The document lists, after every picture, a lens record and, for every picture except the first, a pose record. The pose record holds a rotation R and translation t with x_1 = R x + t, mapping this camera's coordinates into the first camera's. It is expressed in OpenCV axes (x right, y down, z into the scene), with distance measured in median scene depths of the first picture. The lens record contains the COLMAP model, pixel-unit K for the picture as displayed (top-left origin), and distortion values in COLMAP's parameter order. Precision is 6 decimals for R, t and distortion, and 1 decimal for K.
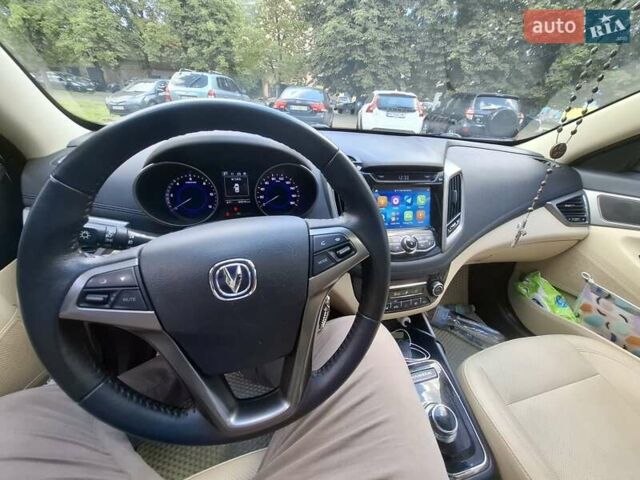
lens RADIAL K [[252.5, 0, 320.0], [0, 252.5, 240.0], [0, 0, 1]] dist [-0.009177, 0.000243]
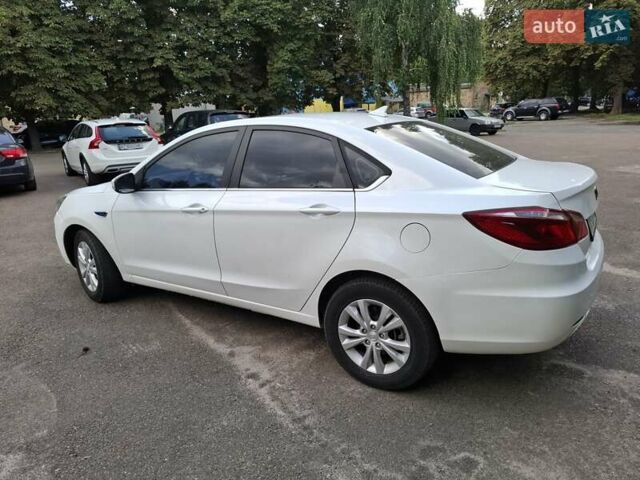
lens RADIAL K [[447.3, 0, 320.0], [0, 447.3, 240.0], [0, 0, 1]] dist [0.058782, -0.065369]
pose [[0.734629, -0.280340, 0.617843, -0.115002], [0.408172, 0.910029, -0.072409, 0.067221], [-0.541956, 0.305380, 0.782960, -0.190304]]
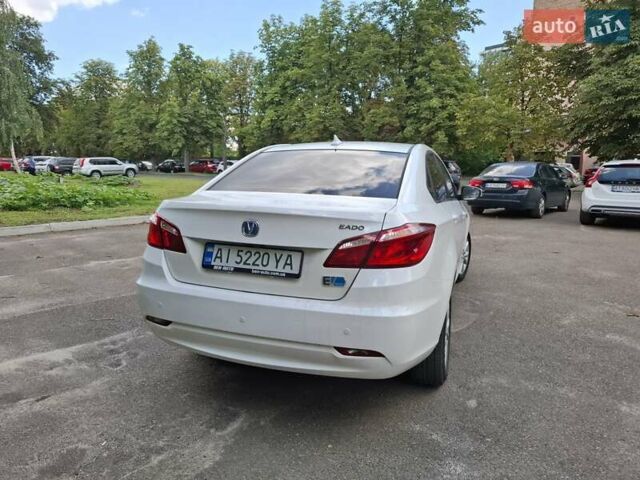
lens RADIAL K [[447.3, 0, 320.0], [0, 447.3, 240.0], [0, 0, 1]] dist [0.058782, -0.065369]
pose [[0.810309, 0.037354, -0.584811, 0.170403], [-0.245117, 0.928073, -0.280352, 0.116987], [0.532275, 0.370519, 0.761182, -0.217364]]
